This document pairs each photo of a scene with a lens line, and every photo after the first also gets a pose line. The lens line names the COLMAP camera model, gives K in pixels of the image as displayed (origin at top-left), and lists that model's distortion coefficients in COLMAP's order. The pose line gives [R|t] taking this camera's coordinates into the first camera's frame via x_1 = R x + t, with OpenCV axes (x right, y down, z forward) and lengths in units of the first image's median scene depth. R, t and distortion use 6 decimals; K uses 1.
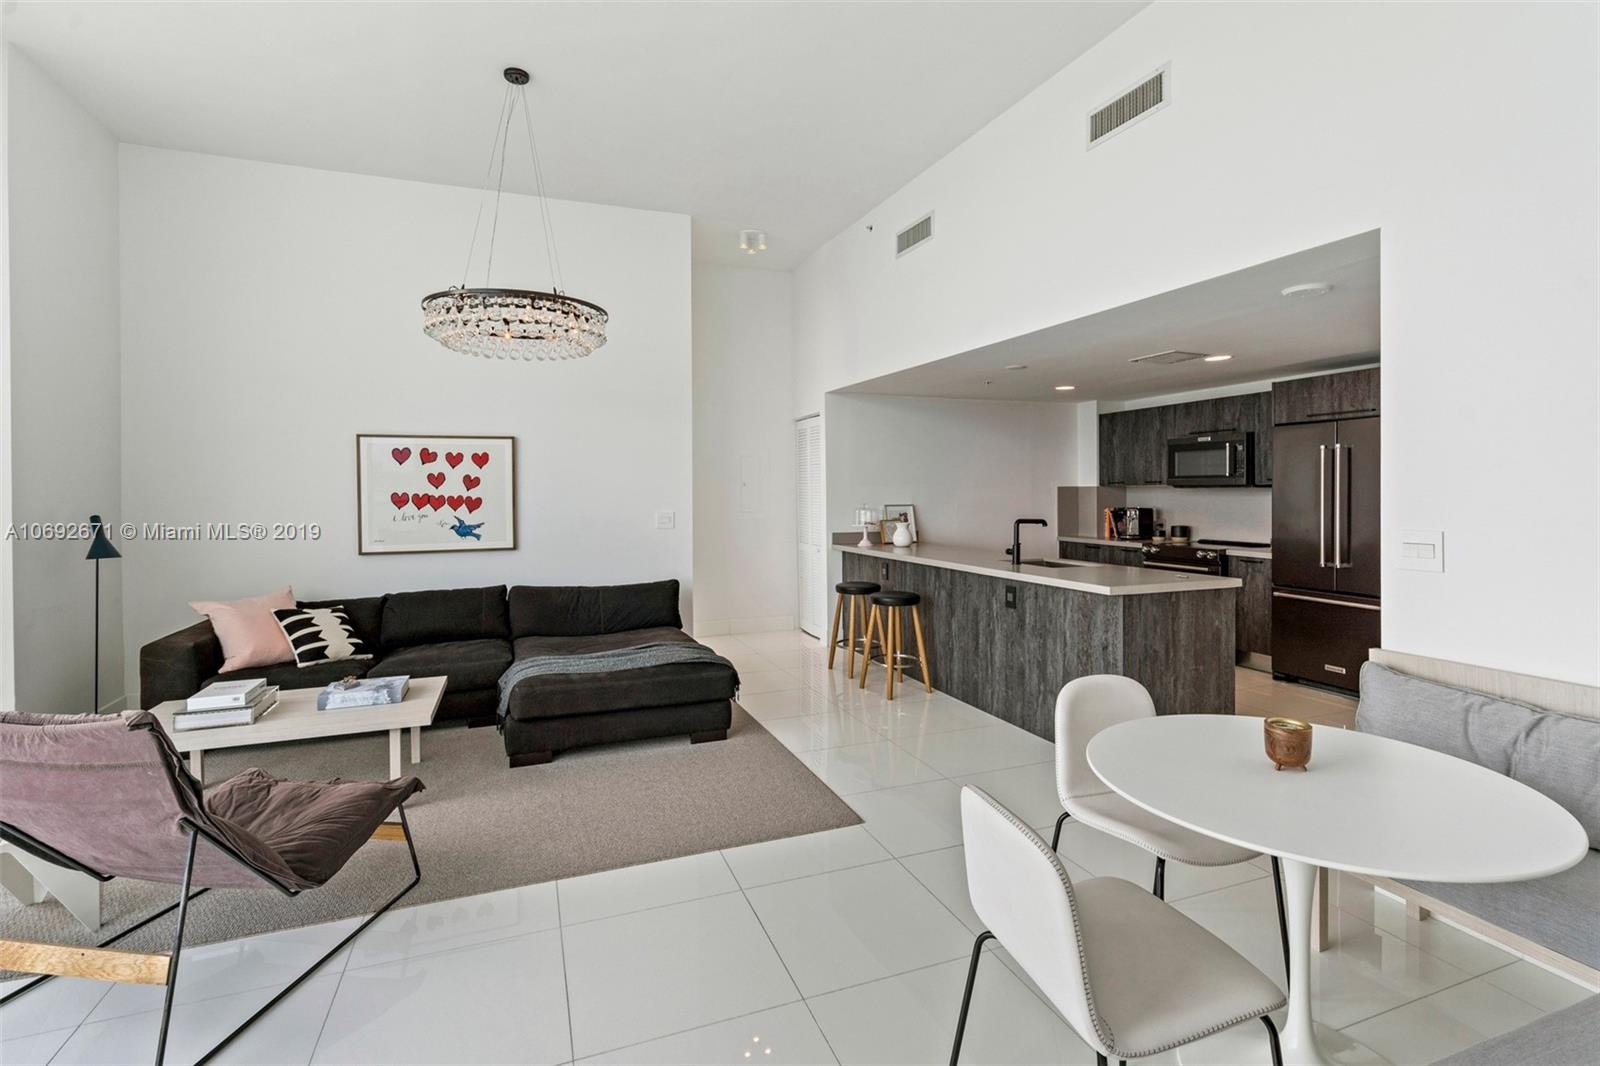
lens RADIAL K [[736.2, 0, 802.7], [0, 736.2, 495.0], [0, 0, 1]] dist [-0.000883, 0.000232]
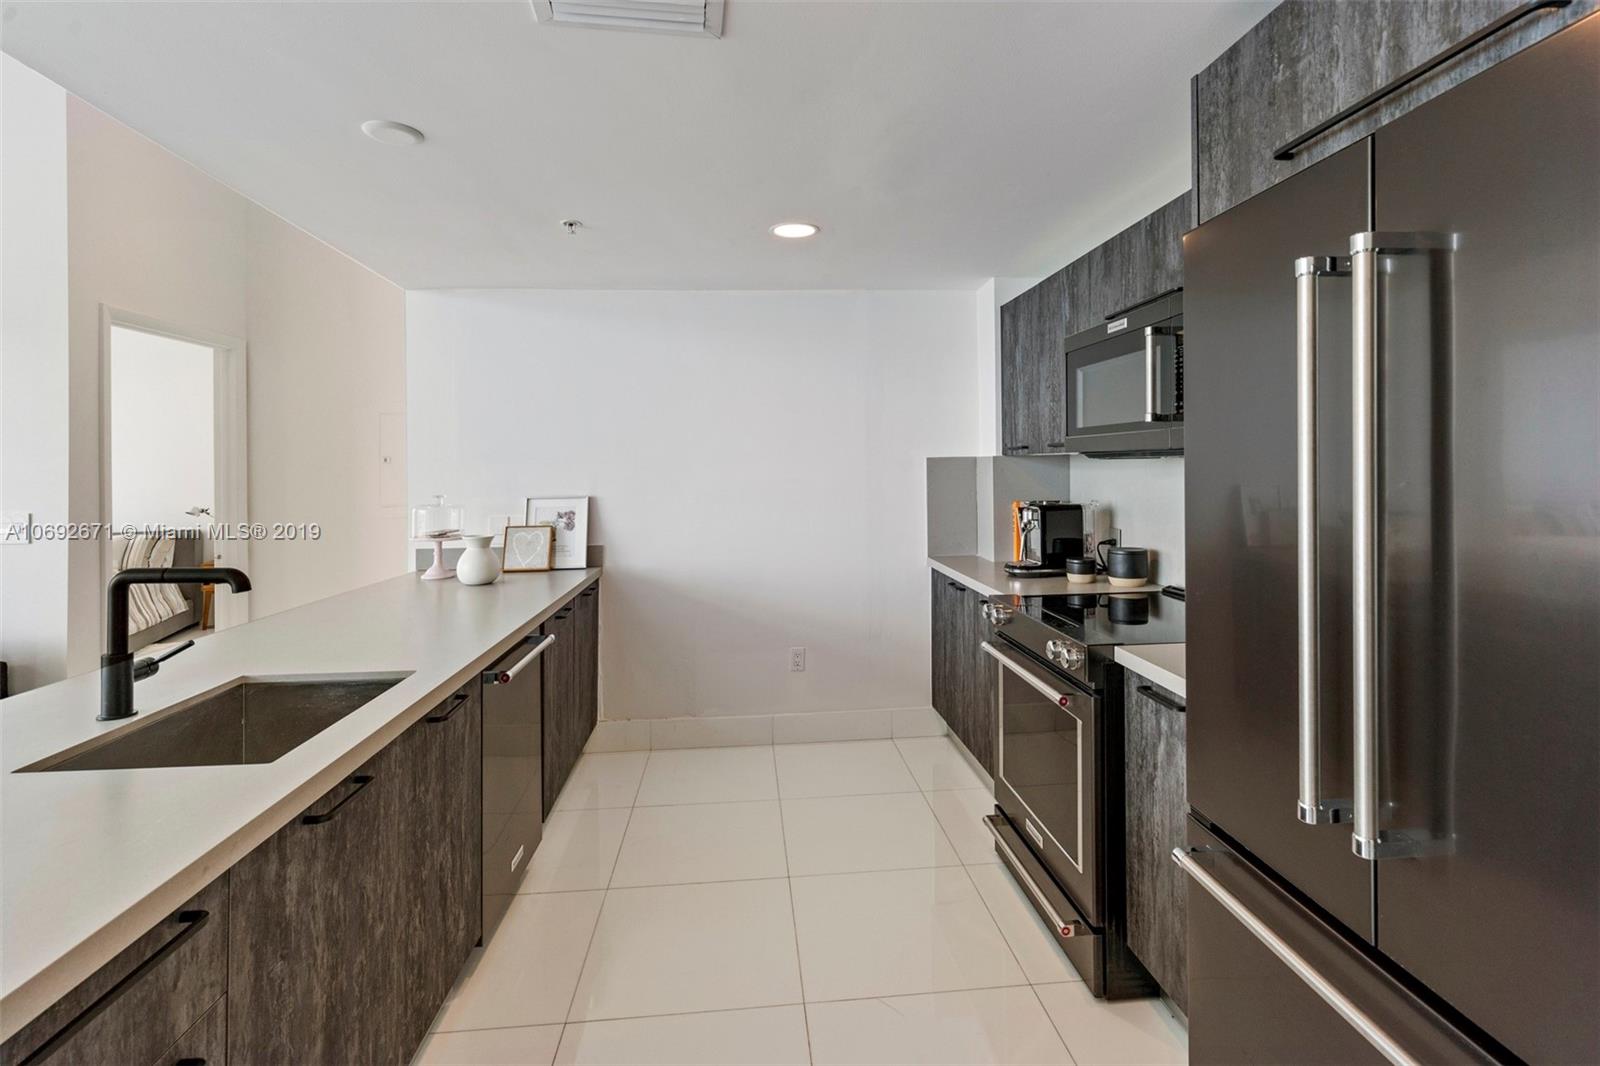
lens RADIAL K [[746.7, 0, 802.1], [0, 746.7, 462.9], [0, 0, 1]] dist [-0.000714, 0.000109]
pose [[0.959754, -0.011214, -0.280618, 0.483816], [0.009255, 0.999923, -0.008306, -0.005329], [0.280689, 0.005375, 0.959784, 0.579541]]
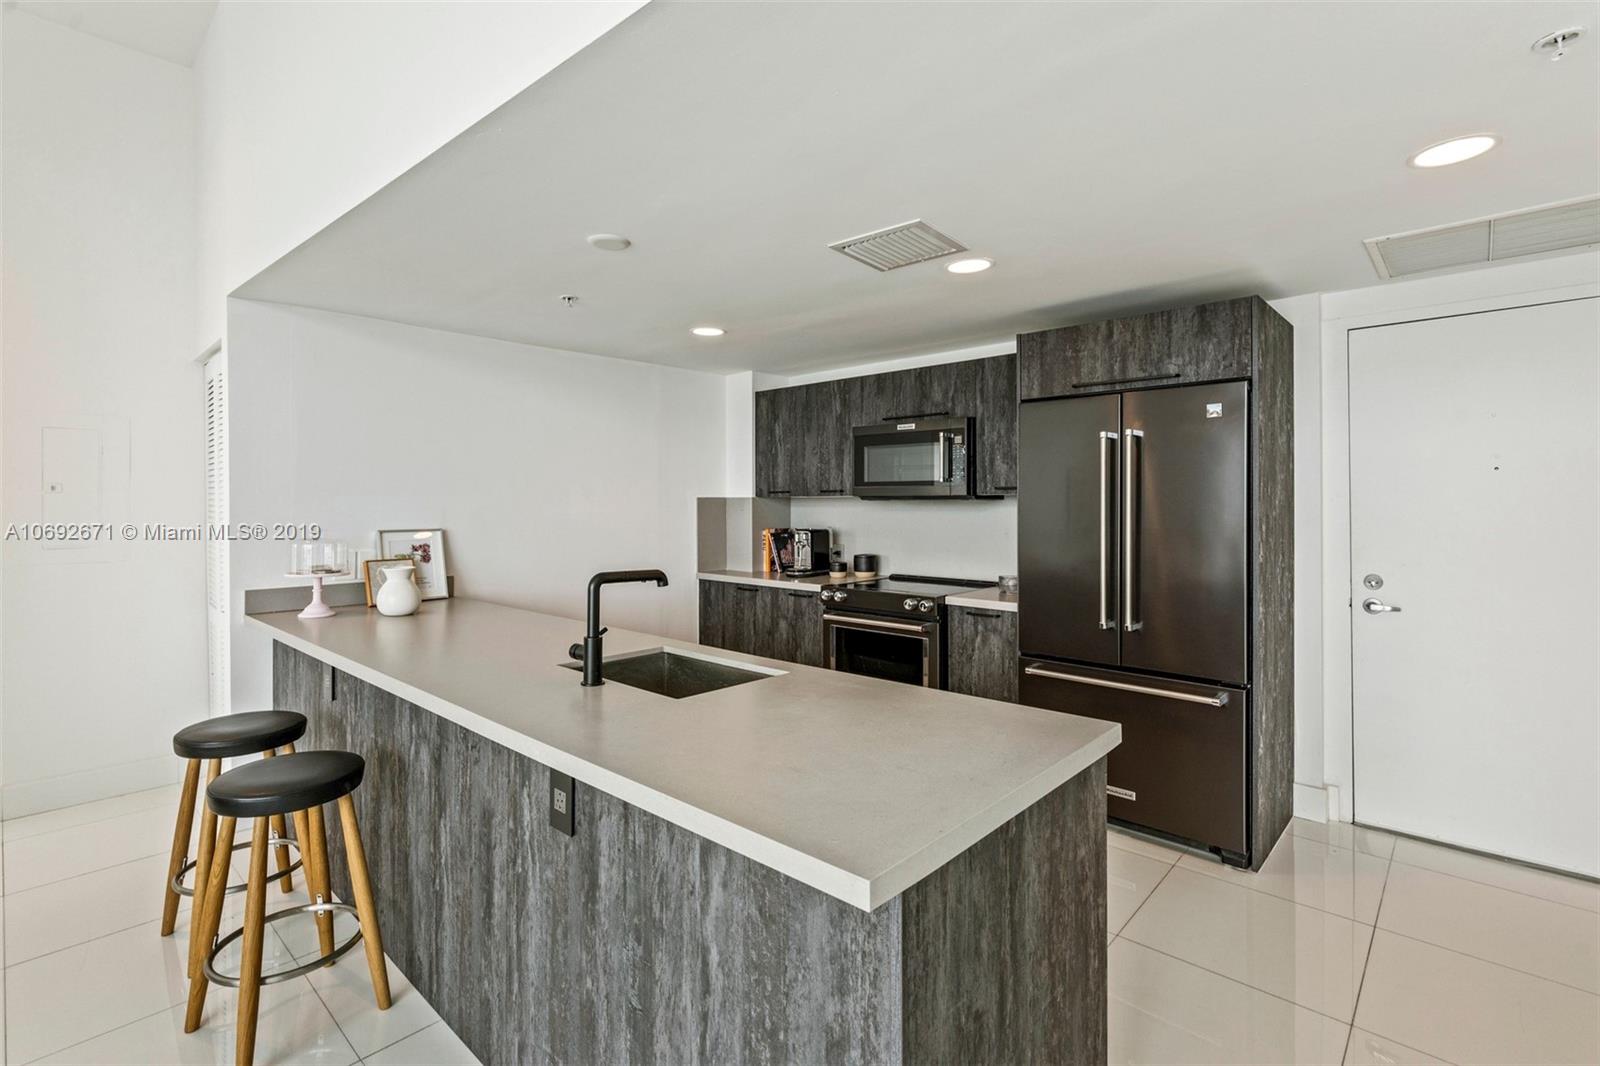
lens RADIAL K [[736.2, 0, 802.7], [0, 736.2, 495.0], [0, 0, 1]] dist [-0.000883, 0.000232]
pose [[0.891403, 0.007274, 0.453154, 0.156086], [0.000405, 0.999858, -0.016847, -0.002975], [-0.453212, 0.015201, 0.891273, 0.436824]]
